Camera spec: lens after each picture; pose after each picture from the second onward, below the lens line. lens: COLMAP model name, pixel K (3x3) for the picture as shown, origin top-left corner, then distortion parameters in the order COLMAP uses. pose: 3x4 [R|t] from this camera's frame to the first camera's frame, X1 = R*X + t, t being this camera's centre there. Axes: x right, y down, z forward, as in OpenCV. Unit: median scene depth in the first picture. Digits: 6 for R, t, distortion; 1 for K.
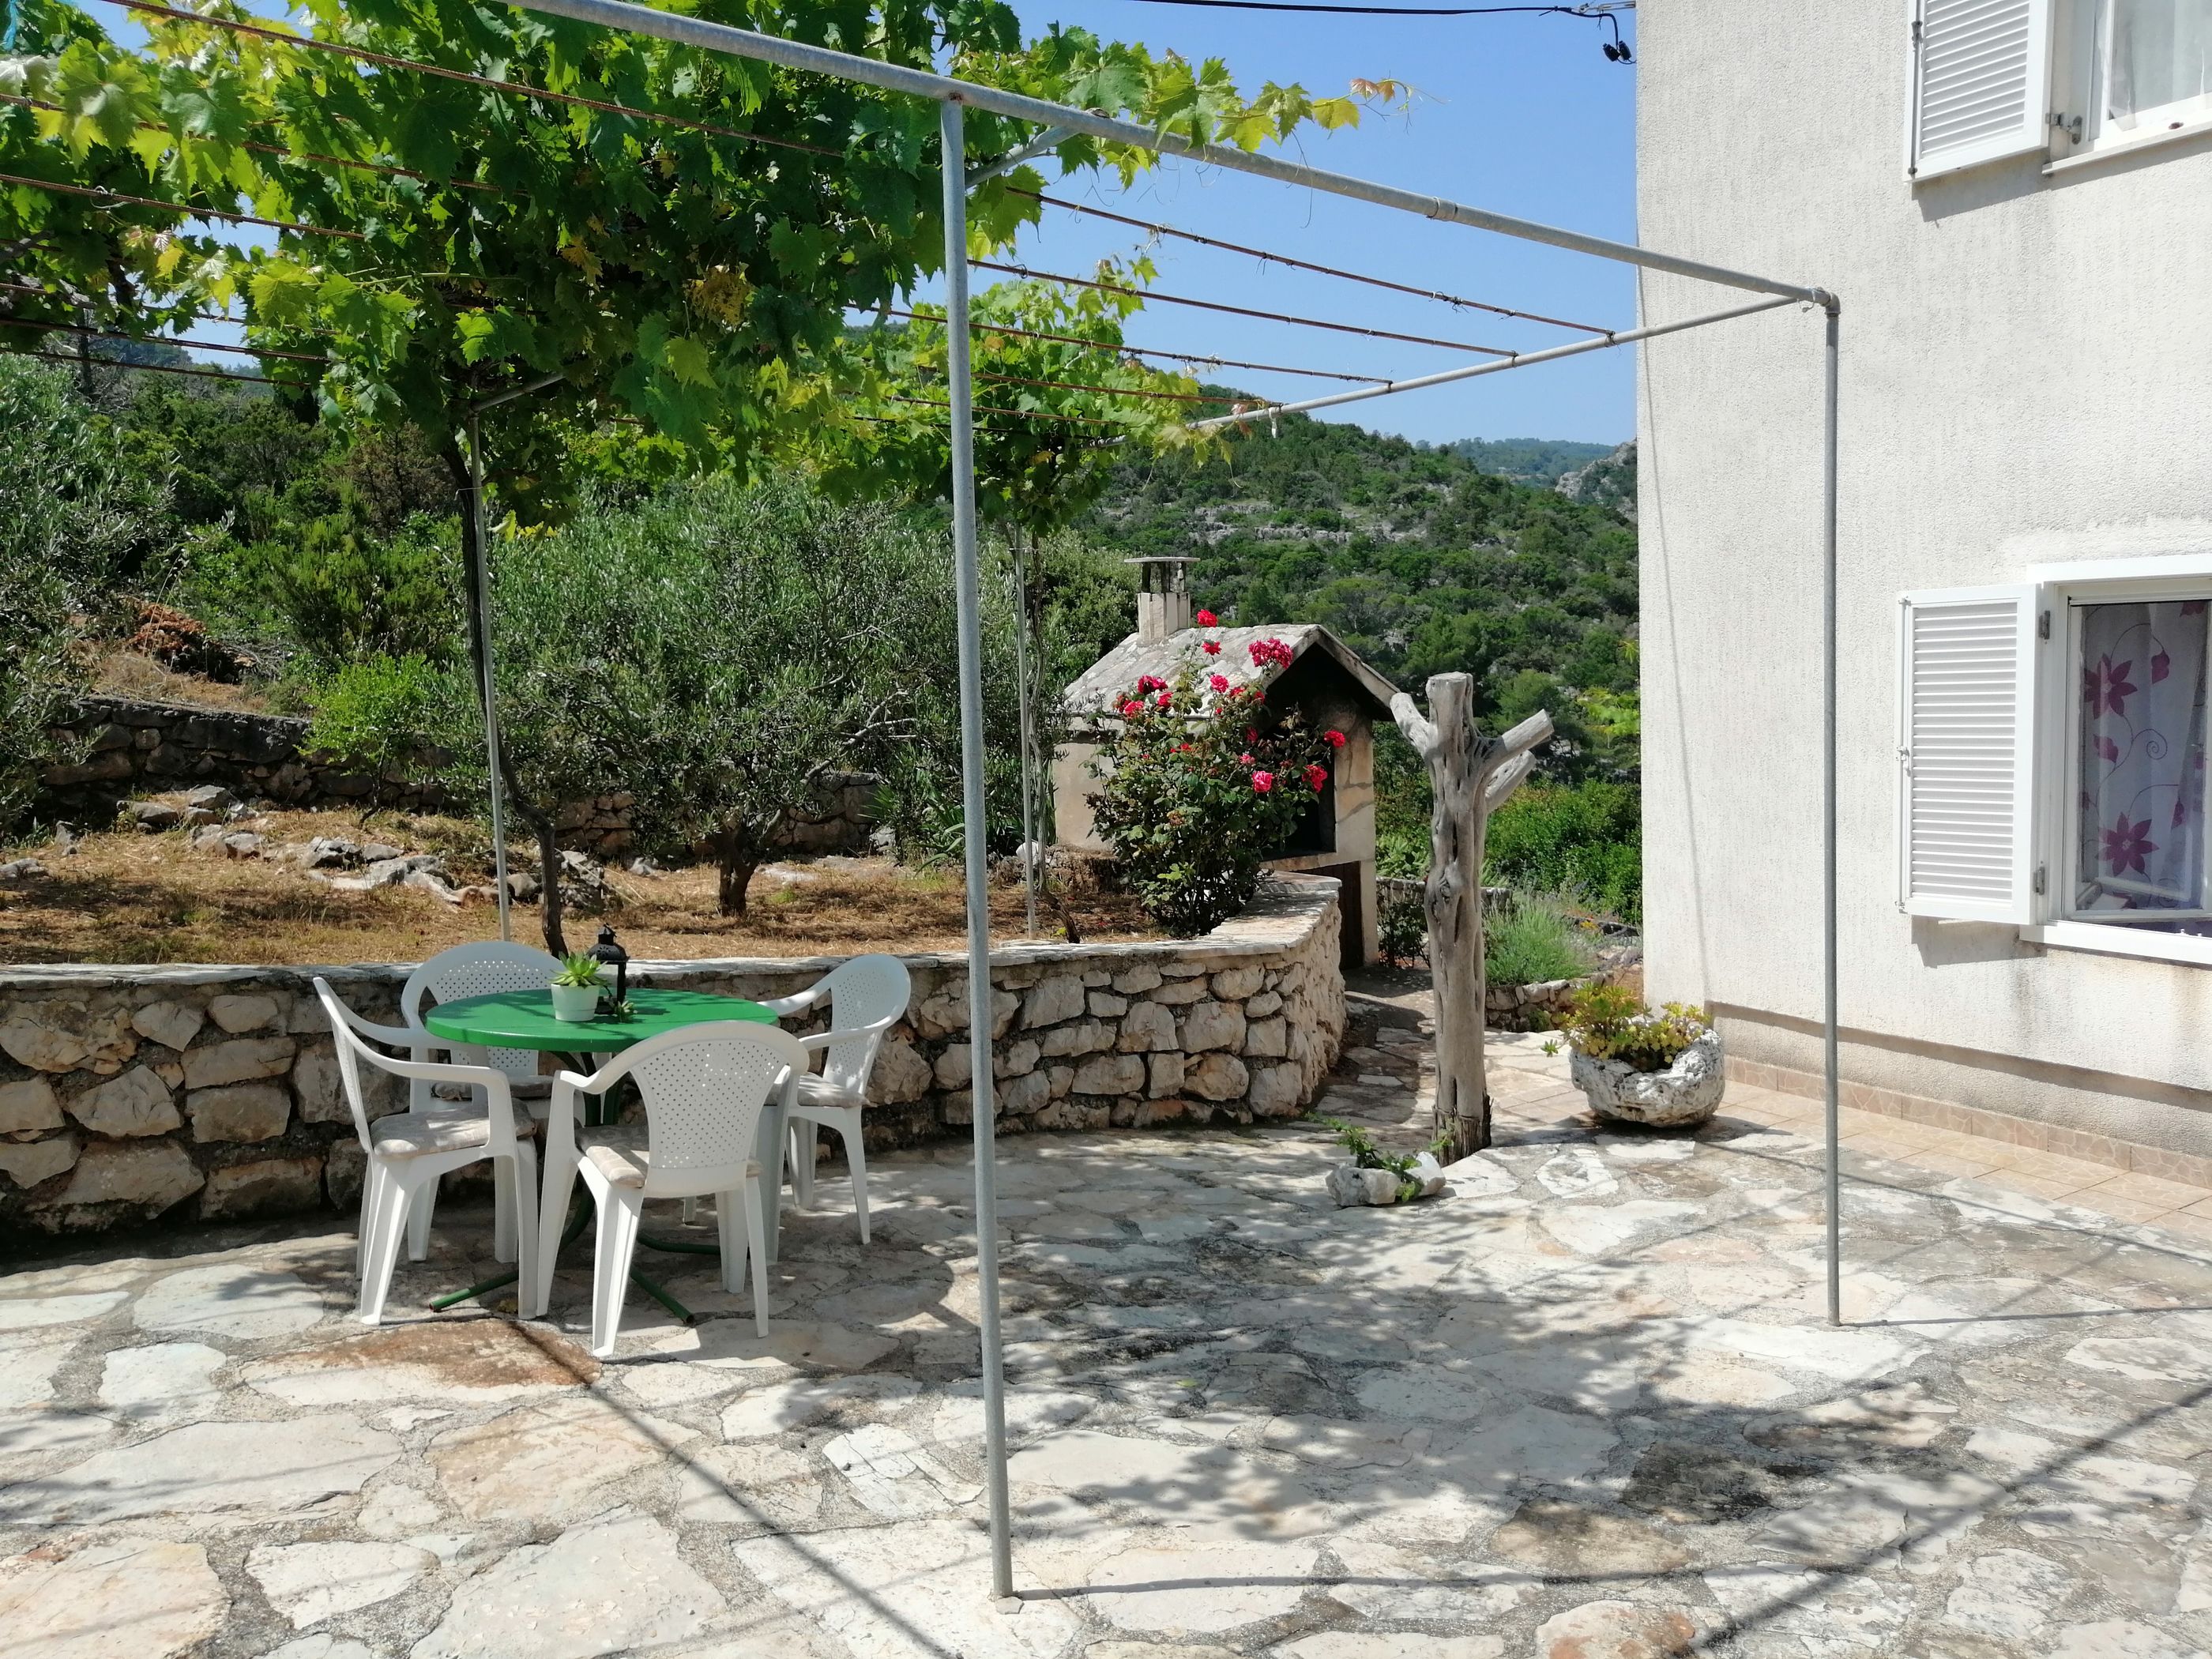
lens RADIAL K [[1748.9, 0, 1106.0], [0, 1748.9, 829.5], [0, 0, 1]] dist [0.045182, -0.002496]
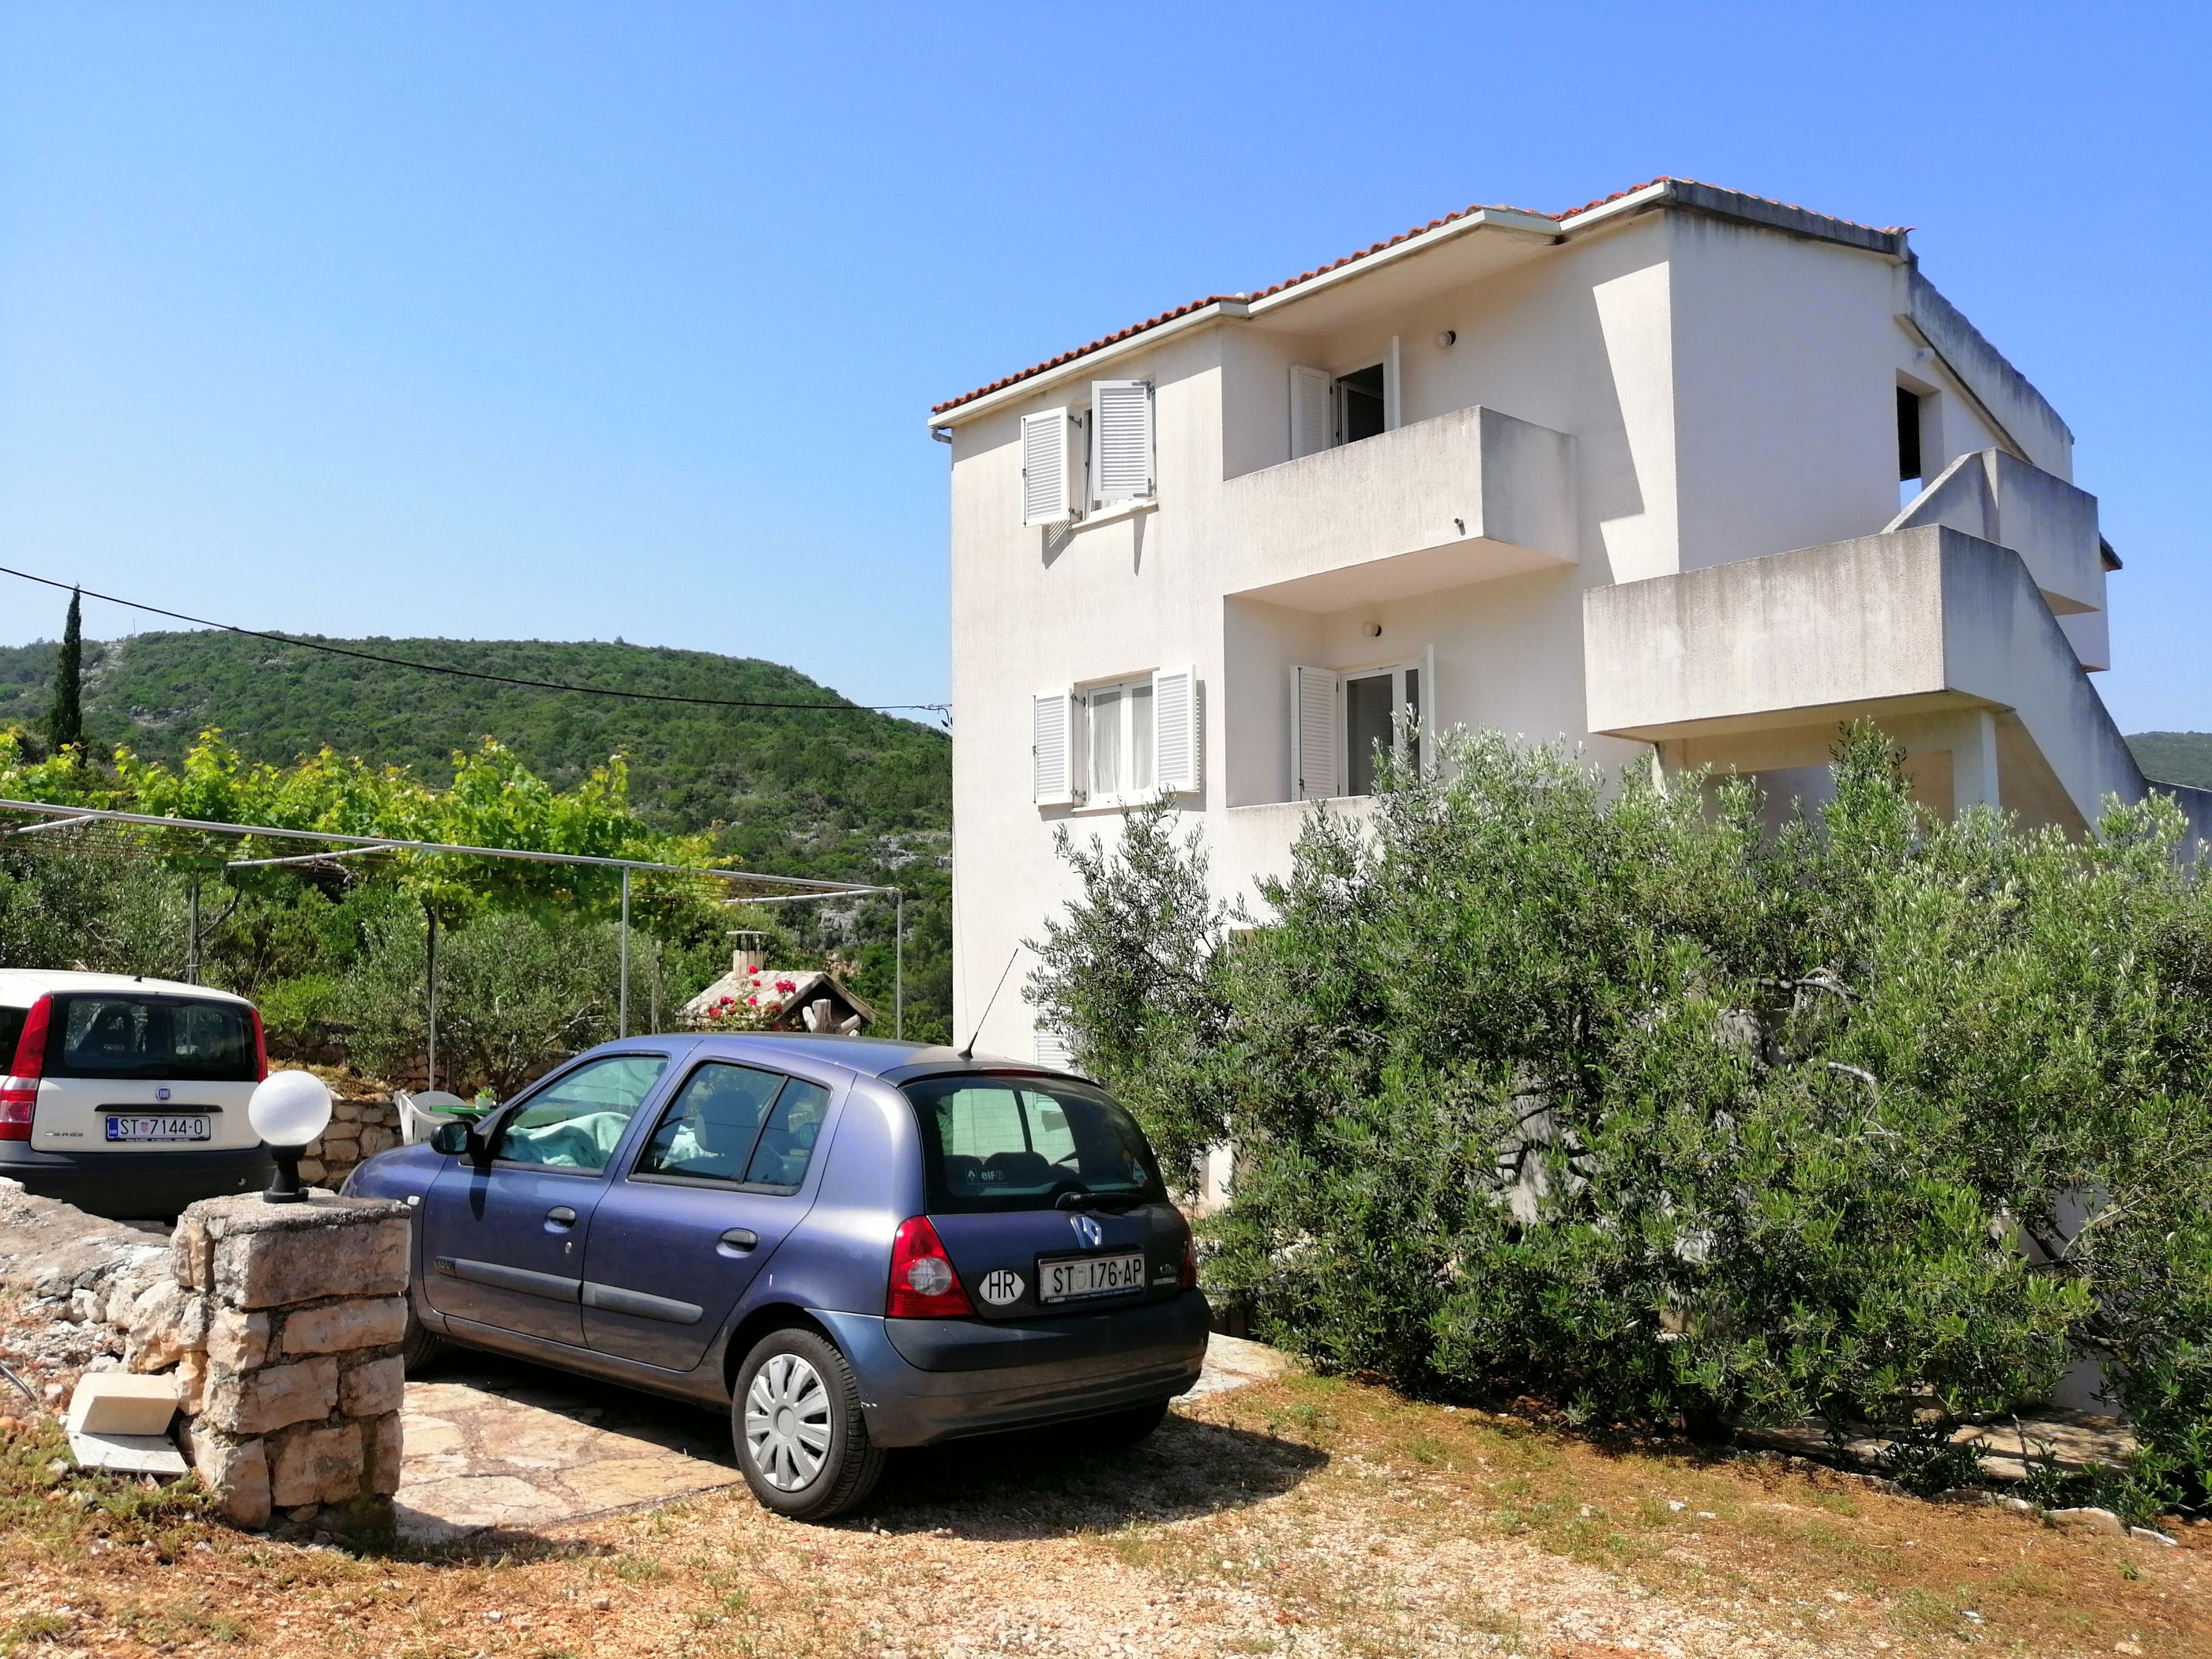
lens RADIAL K [[1727.9, 0, 1106.0], [0, 1727.9, 829.5], [0, 0, 1]] dist [-0.001441, -0.001360]
pose [[0.983661, 0.042201, 0.175013, 0.078177], [-0.009542, 0.982992, -0.183399, 0.064237], [-0.179776, 0.178732, 0.967334, -0.798771]]
